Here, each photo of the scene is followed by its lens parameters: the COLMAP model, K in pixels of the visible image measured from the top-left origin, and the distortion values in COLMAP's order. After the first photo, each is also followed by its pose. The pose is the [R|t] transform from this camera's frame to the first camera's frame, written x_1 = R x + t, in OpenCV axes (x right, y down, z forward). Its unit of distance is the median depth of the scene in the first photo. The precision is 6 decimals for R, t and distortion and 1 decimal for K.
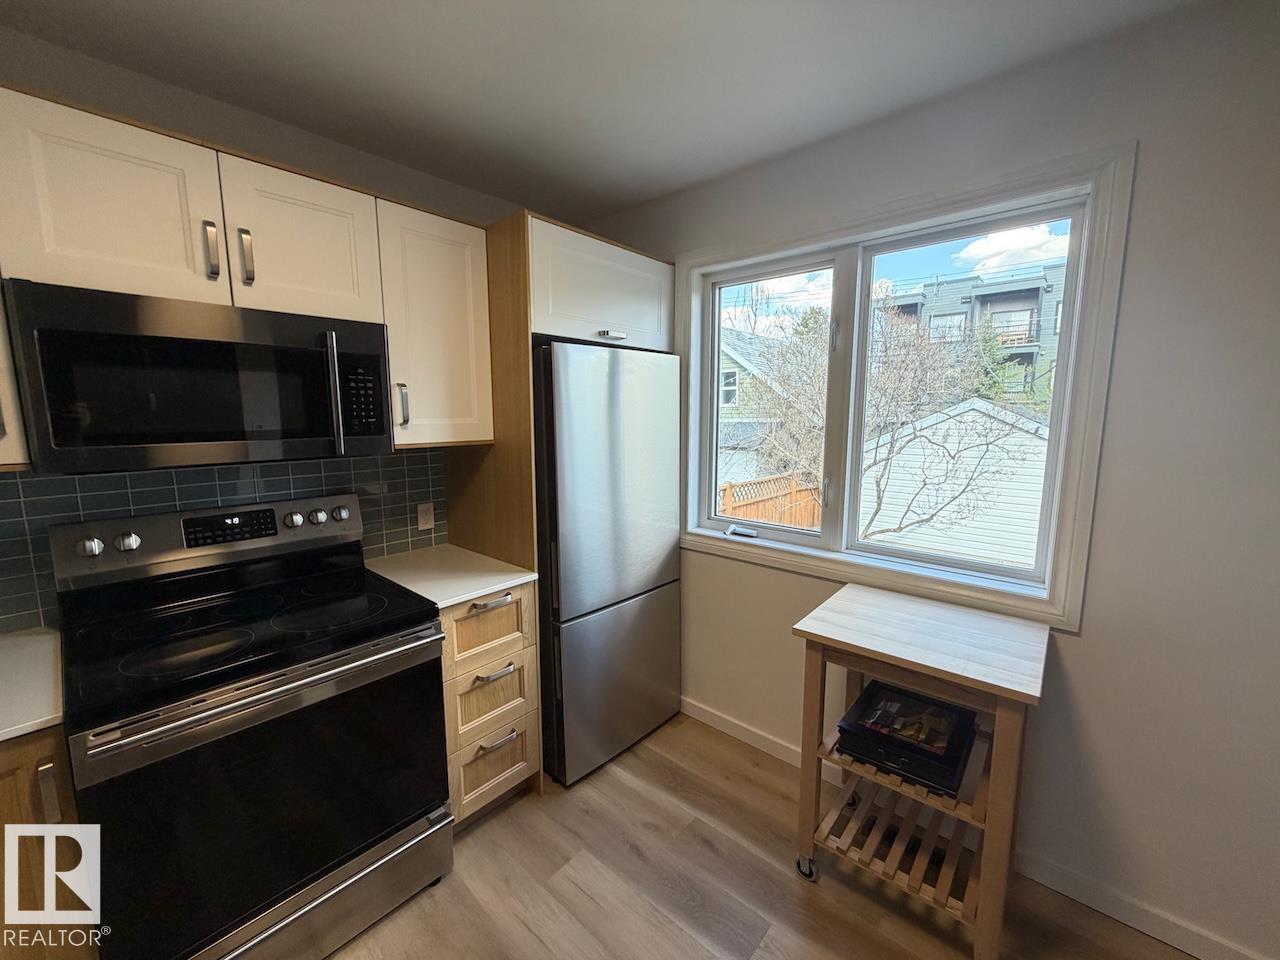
lens RADIAL K [[509.6, 0, 638.0], [0, 509.6, 479.4], [0, 0, 1]] dist [0.001486, 0.000235]
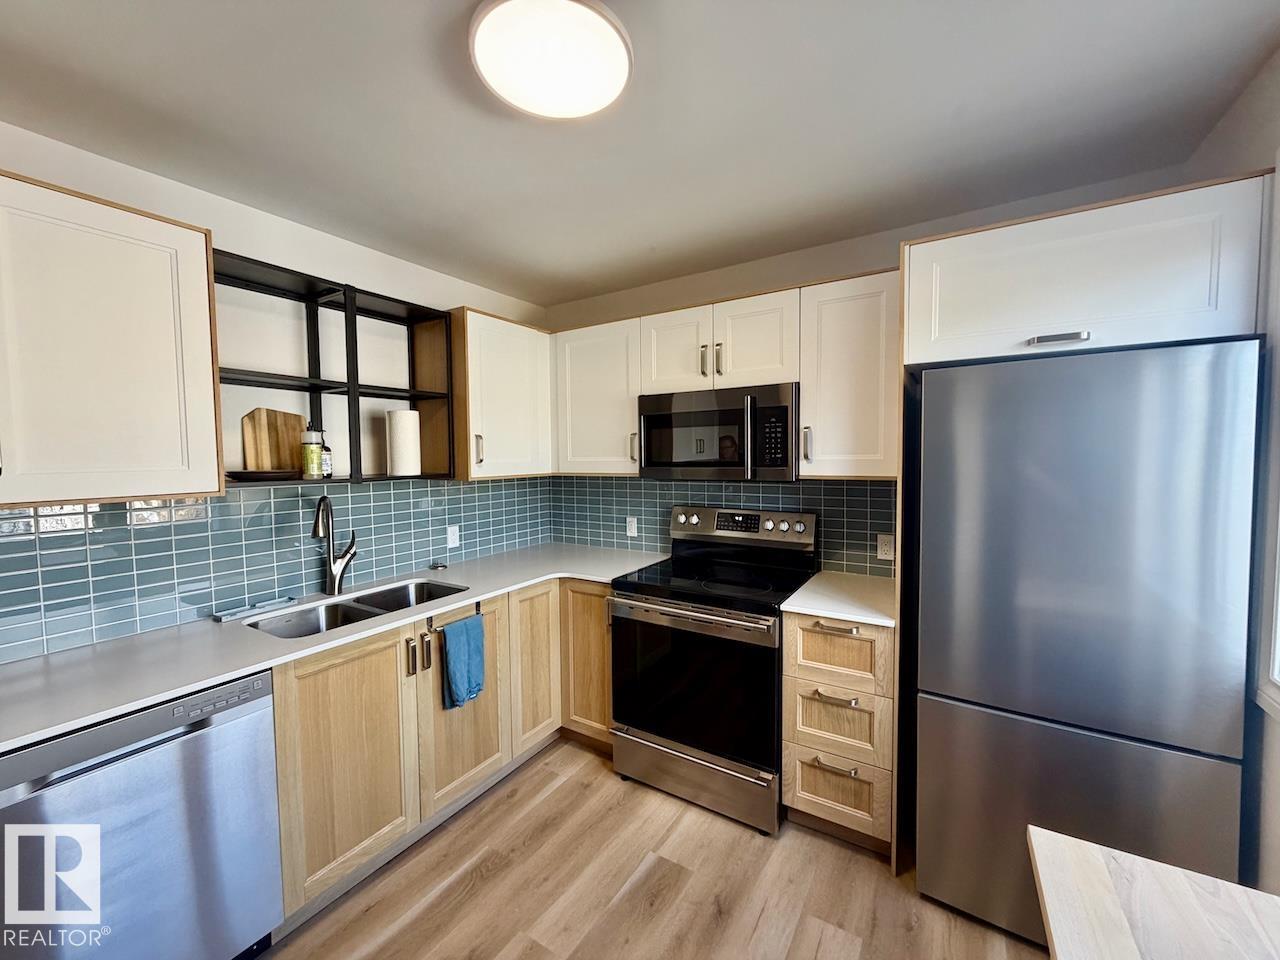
lens RADIAL K [[509.6, 0, 636.6], [0, 509.6, 480.5], [0, 0, 1]] dist [0.001486, 0.000235]
pose [[0.157253, 0.050295, -0.986277, 0.692892], [-0.120778, 0.992185, 0.031339, -0.045805], [0.980145, 0.114192, 0.162098, 0.400117]]
